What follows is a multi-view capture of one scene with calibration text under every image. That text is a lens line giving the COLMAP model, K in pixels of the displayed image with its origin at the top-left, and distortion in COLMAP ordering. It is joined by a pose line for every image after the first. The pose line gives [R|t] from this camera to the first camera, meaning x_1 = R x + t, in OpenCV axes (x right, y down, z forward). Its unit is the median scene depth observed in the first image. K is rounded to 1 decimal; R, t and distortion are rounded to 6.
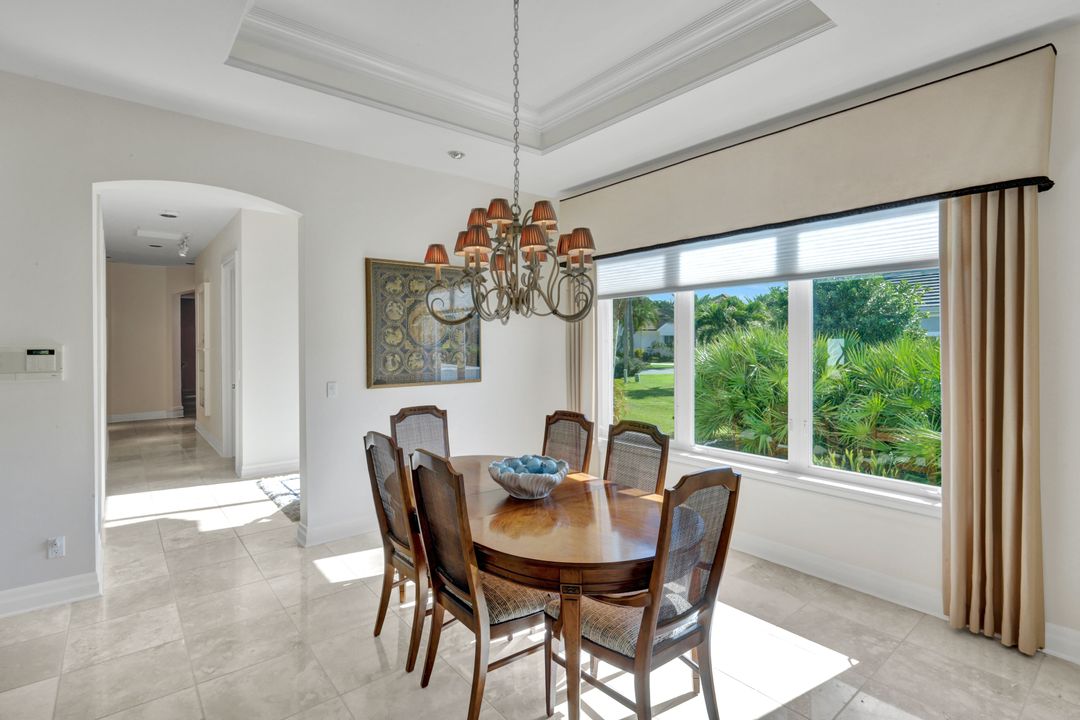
lens RADIAL K [[526.5, 0, 538.7], [0, 526.5, 351.9], [0, 0, 1]] dist [0.005056, 0.000965]
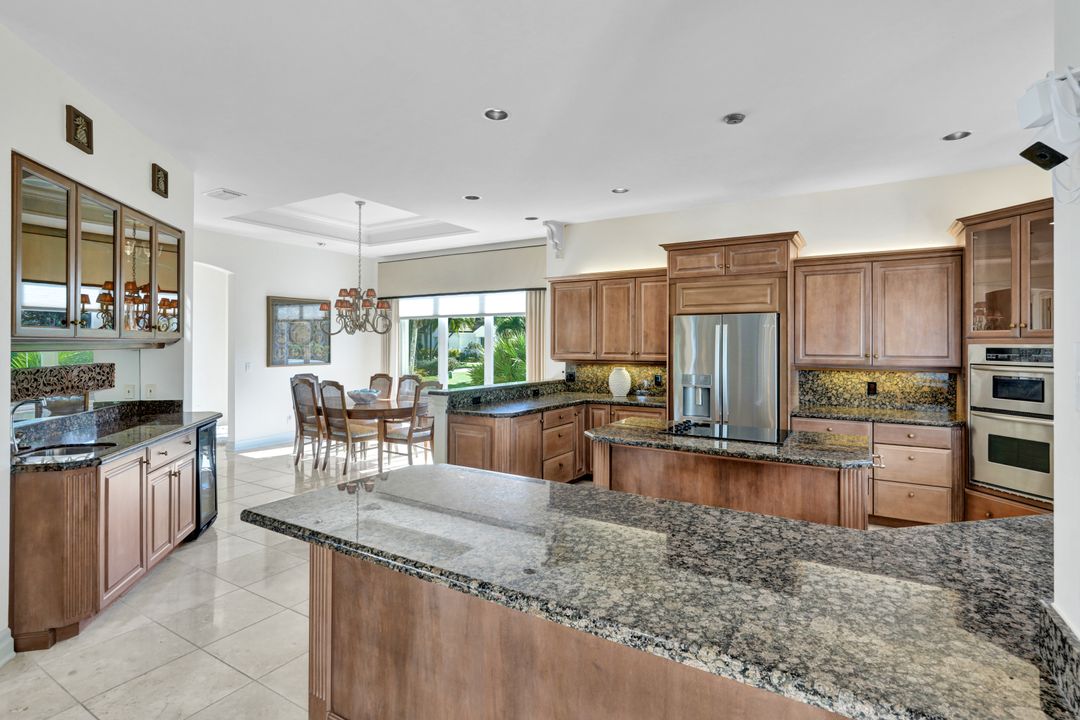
lens RADIAL K [[526.5, 0, 542.3], [0, 526.5, 343.7], [0, 0, 1]] dist [0.005056, 0.000965]
pose [[0.942707, 0.008075, 0.333523, -0.053580], [-0.002493, 0.999850, -0.017163, 0.024521], [-0.333611, 0.015349, 0.942586, -1.508595]]
